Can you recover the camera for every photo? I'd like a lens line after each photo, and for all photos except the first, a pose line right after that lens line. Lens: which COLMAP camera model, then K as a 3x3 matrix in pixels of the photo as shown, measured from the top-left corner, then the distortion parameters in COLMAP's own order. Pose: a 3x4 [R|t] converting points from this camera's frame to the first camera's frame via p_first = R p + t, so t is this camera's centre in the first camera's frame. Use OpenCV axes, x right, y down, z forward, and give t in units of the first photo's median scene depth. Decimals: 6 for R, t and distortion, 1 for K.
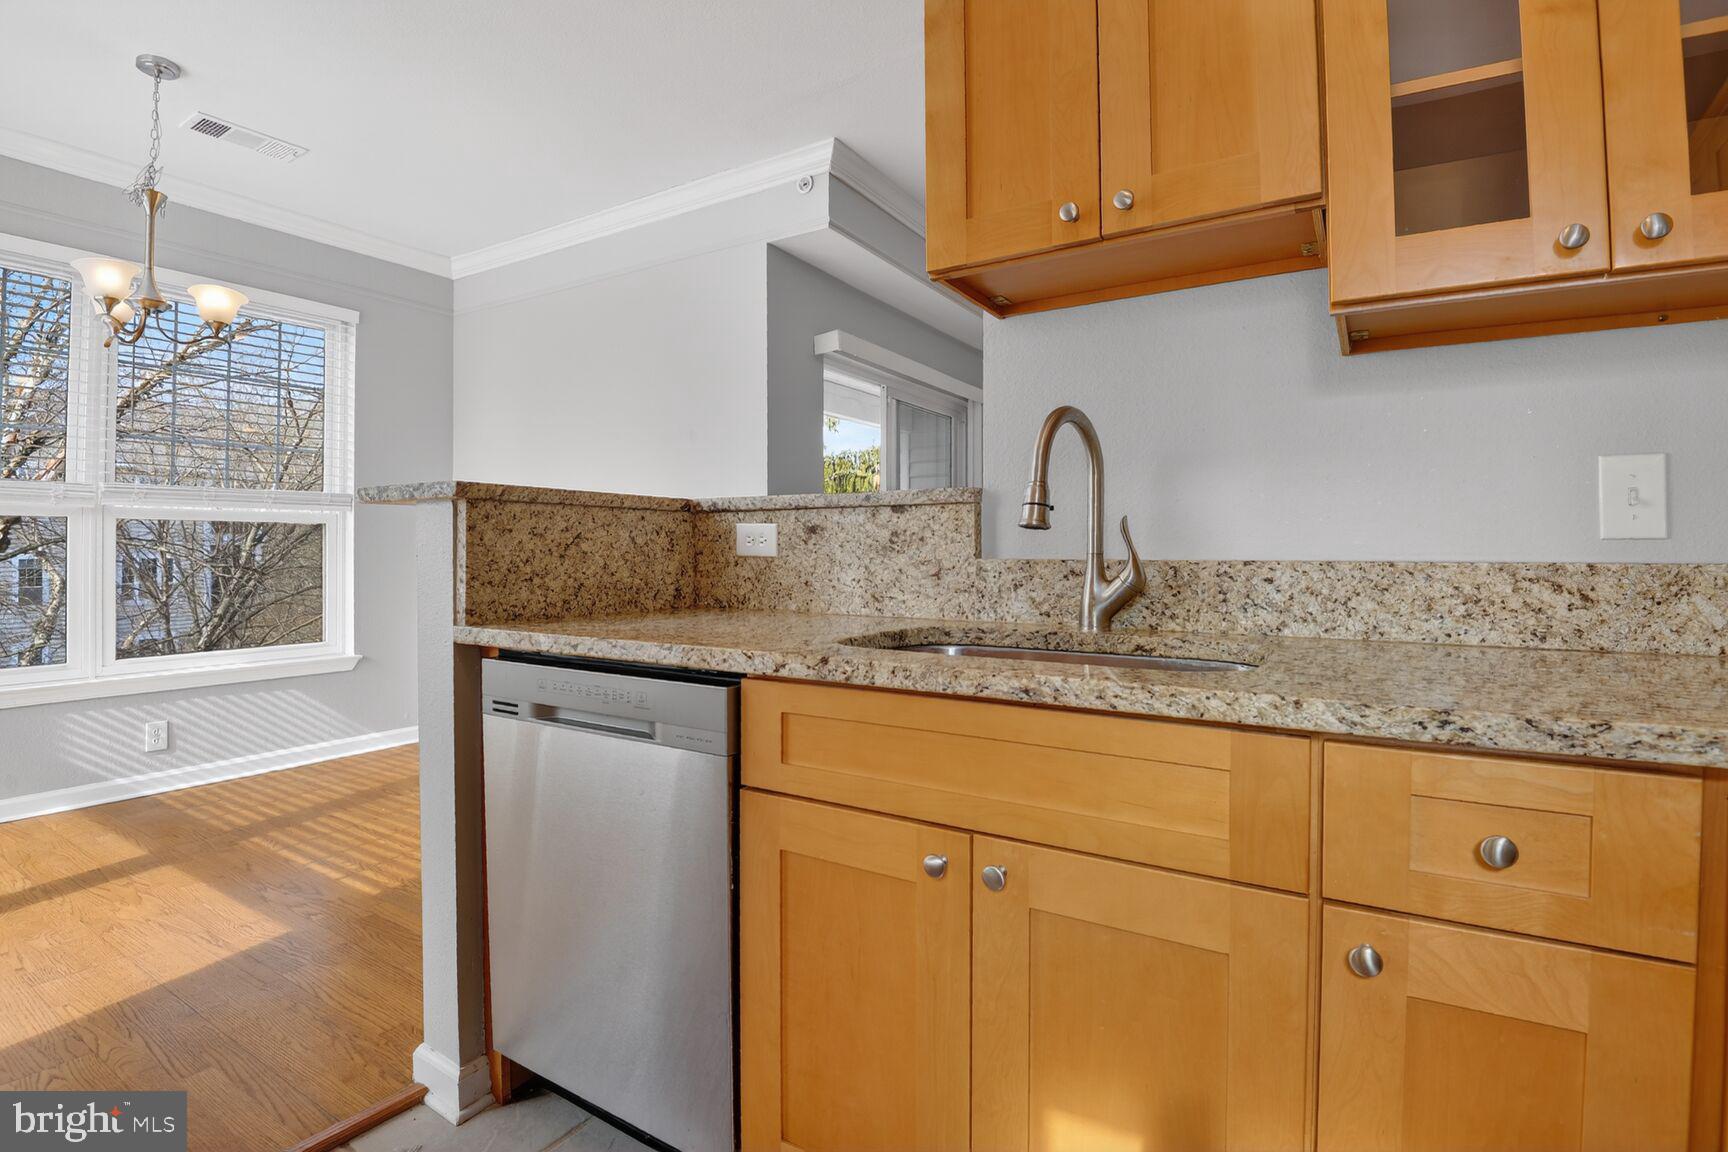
lens RADIAL K [[837.9, 0, 849.0], [0, 837.9, 548.8], [0, 0, 1]] dist [-0.022079, -0.006709]
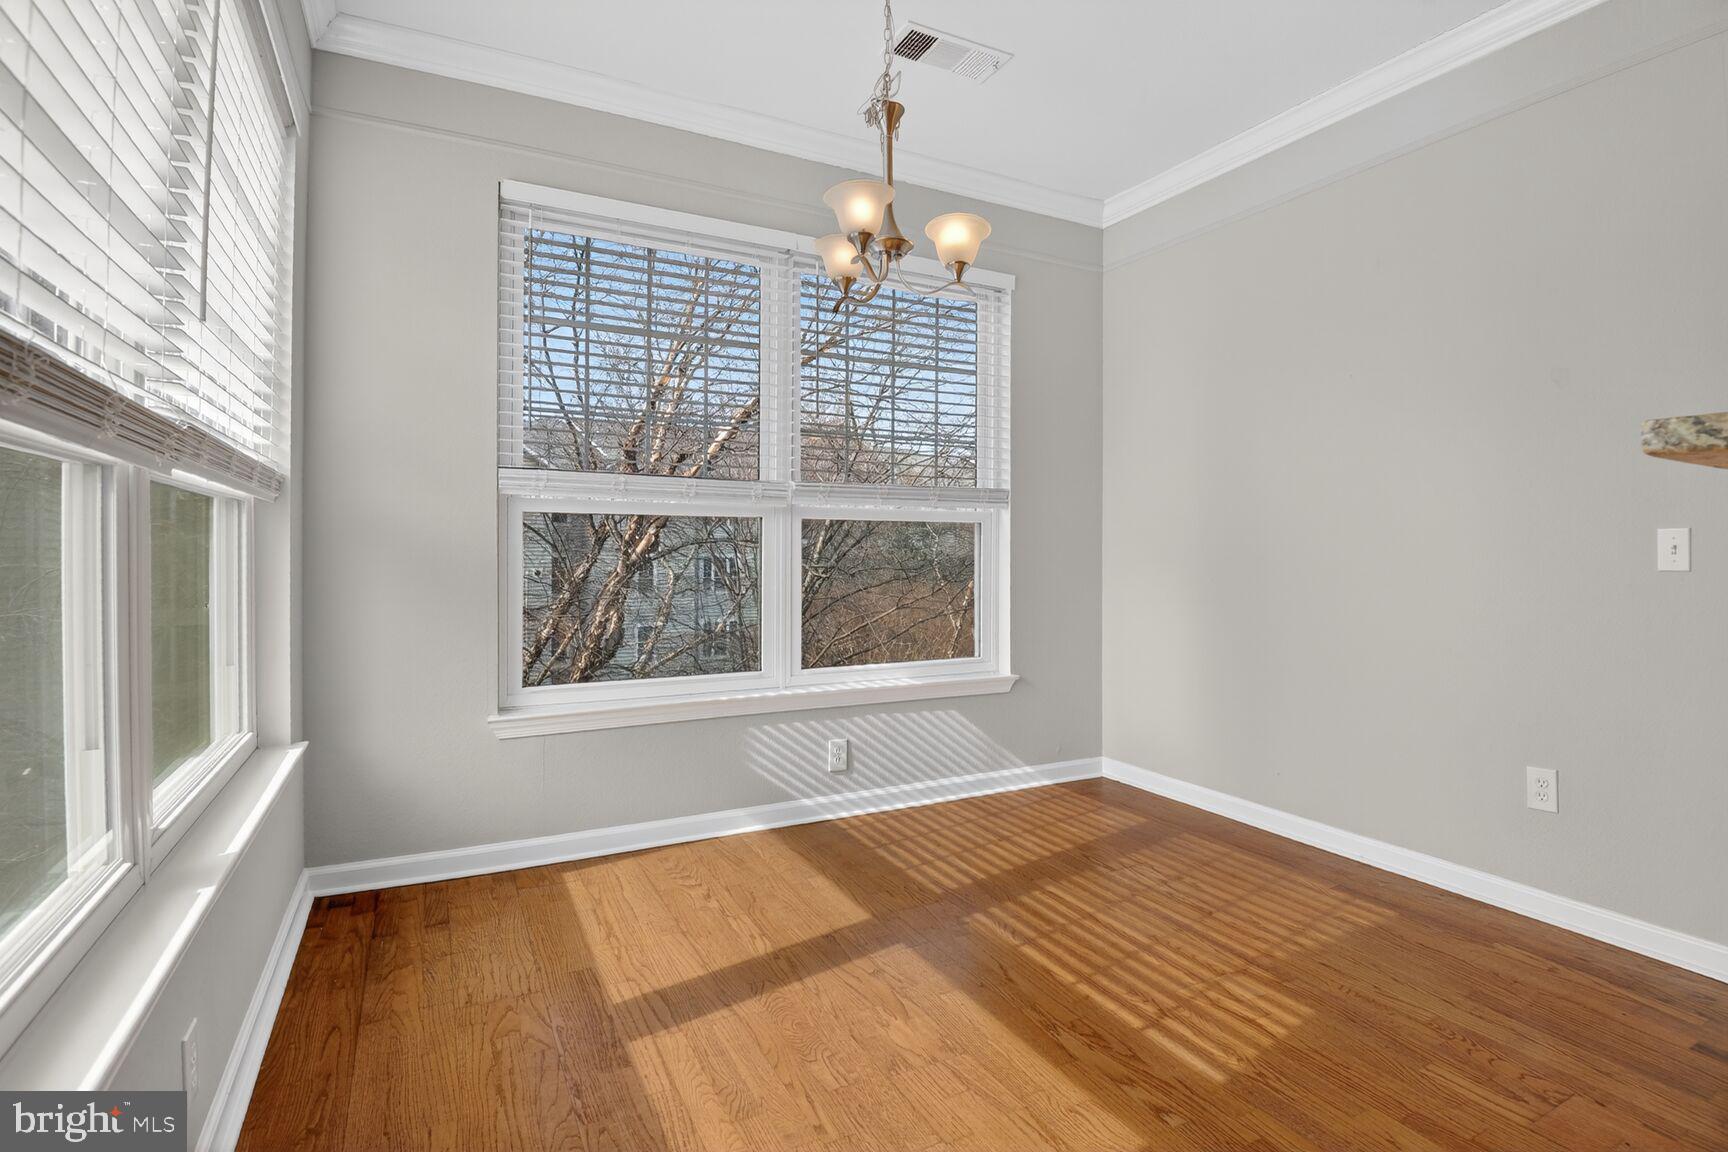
lens RADIAL K [[837.9, 0, 860.5], [0, 837.9, 565.1], [0, 0, 1]] dist [-0.022079, -0.006709]
pose [[0.860598, 0.012595, -0.509129, -0.356023], [-0.005019, 0.999855, 0.016250, 0.000327], [0.509260, -0.011430, 0.860537, 0.216535]]
